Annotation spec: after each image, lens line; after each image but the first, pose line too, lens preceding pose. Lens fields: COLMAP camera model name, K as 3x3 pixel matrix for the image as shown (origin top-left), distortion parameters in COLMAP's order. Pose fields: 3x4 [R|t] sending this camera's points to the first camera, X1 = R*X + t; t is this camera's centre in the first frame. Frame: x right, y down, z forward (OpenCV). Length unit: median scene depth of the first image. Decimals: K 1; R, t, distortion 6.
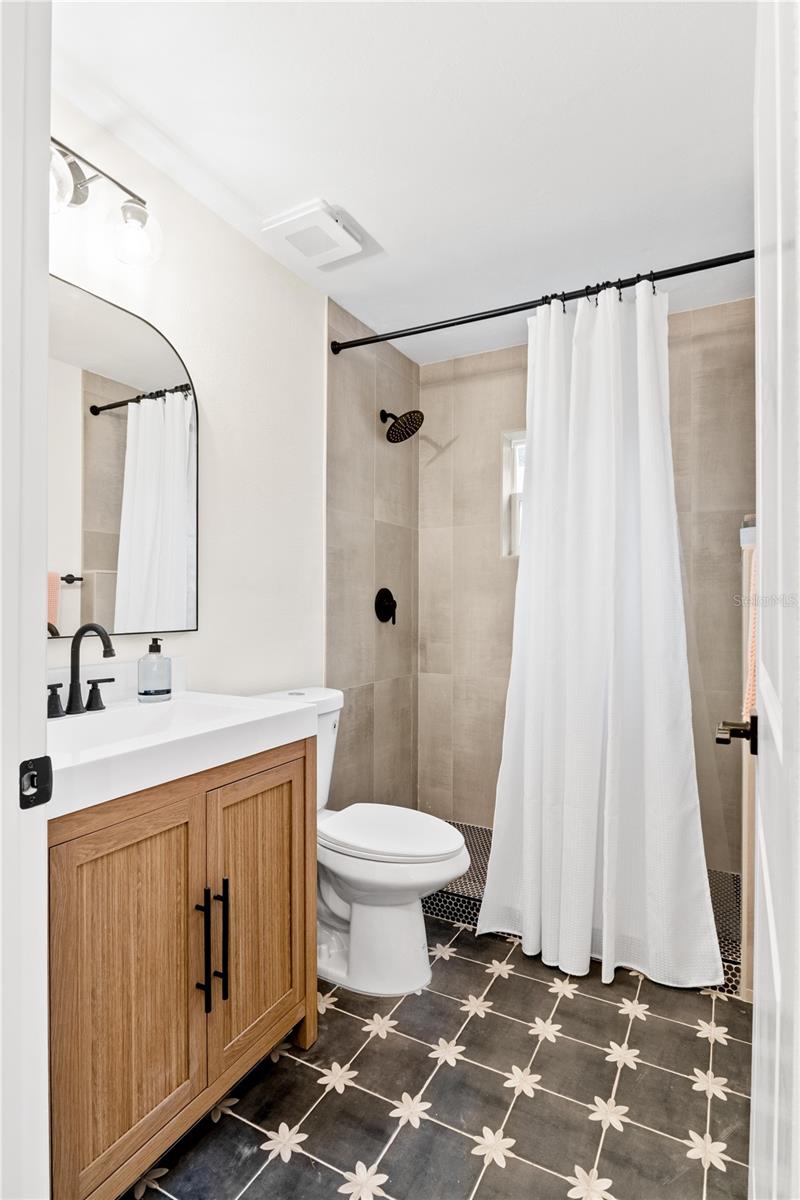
lens RADIAL K [[589.6, 0, 424.9], [0, 589.6, 604.5], [0, 0, 1]] dist [-0.019950, -0.000023]
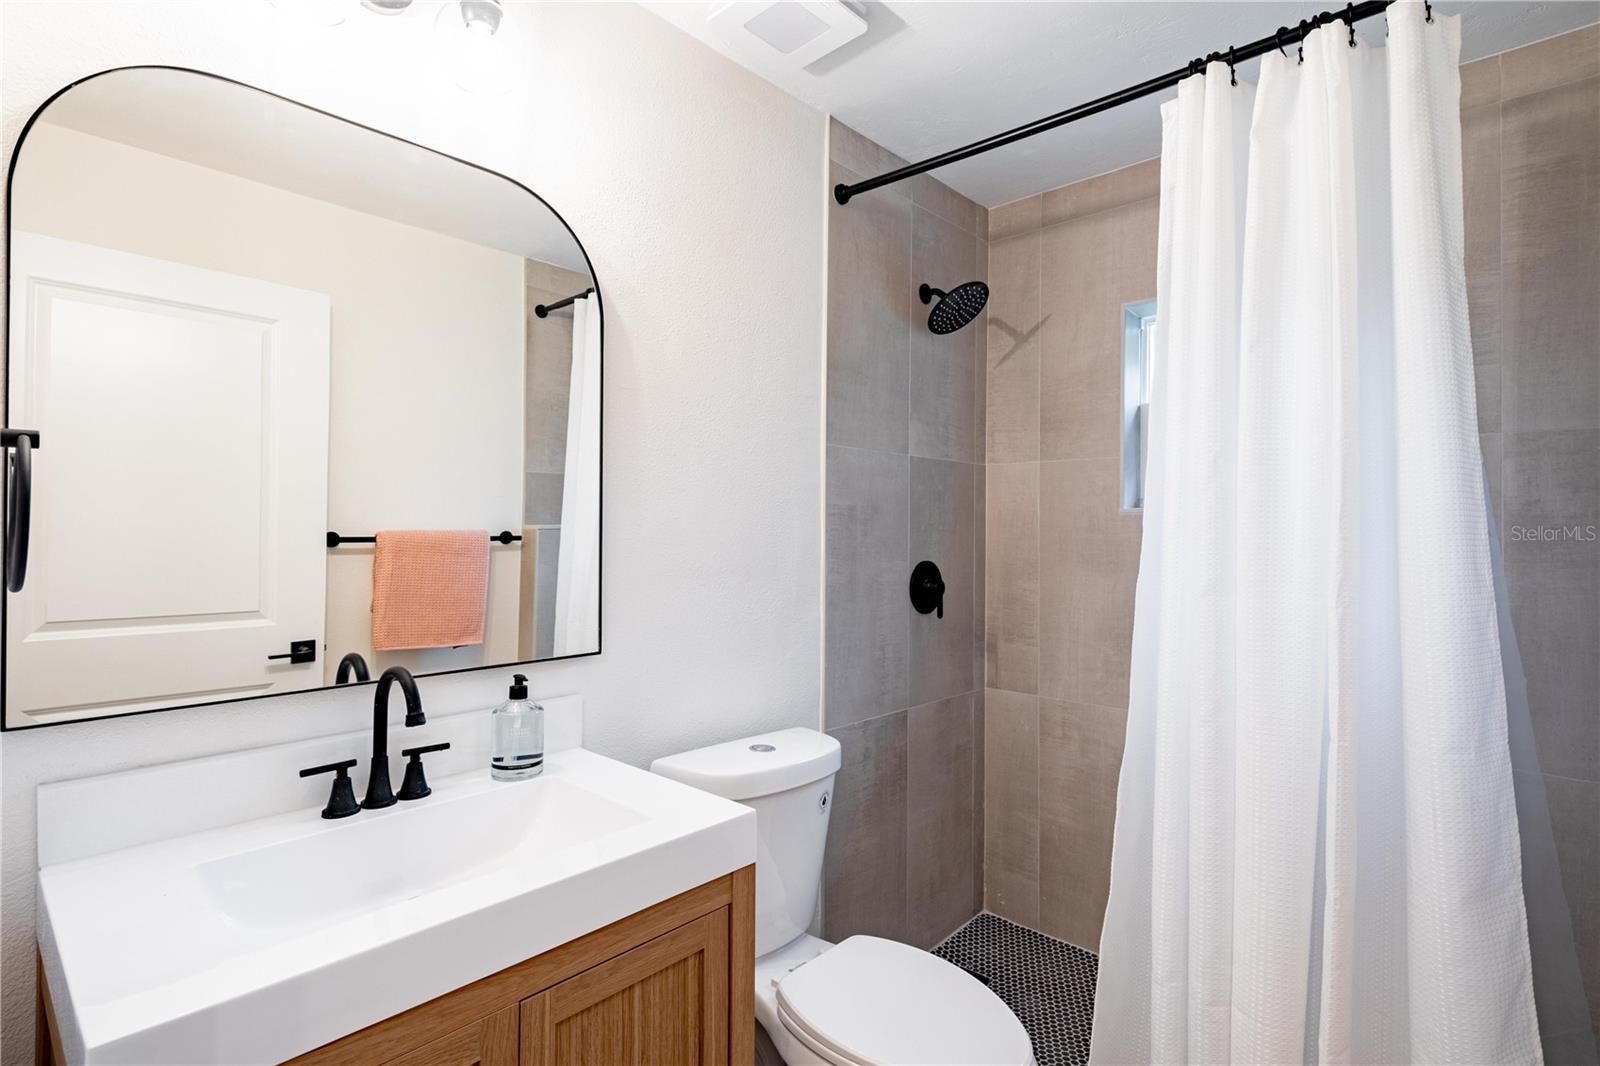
lens RADIAL K [[794.4, 0, 812.0], [0, 794.4, 523.6], [0, 0, 1]] dist [-0.002722, -0.001312]
pose [[0.965130, 0.004301, -0.261736, 0.041232], [-0.009678, 0.999768, -0.019257, -0.055416], [0.261592, 0.021119, 0.964947, 0.148304]]
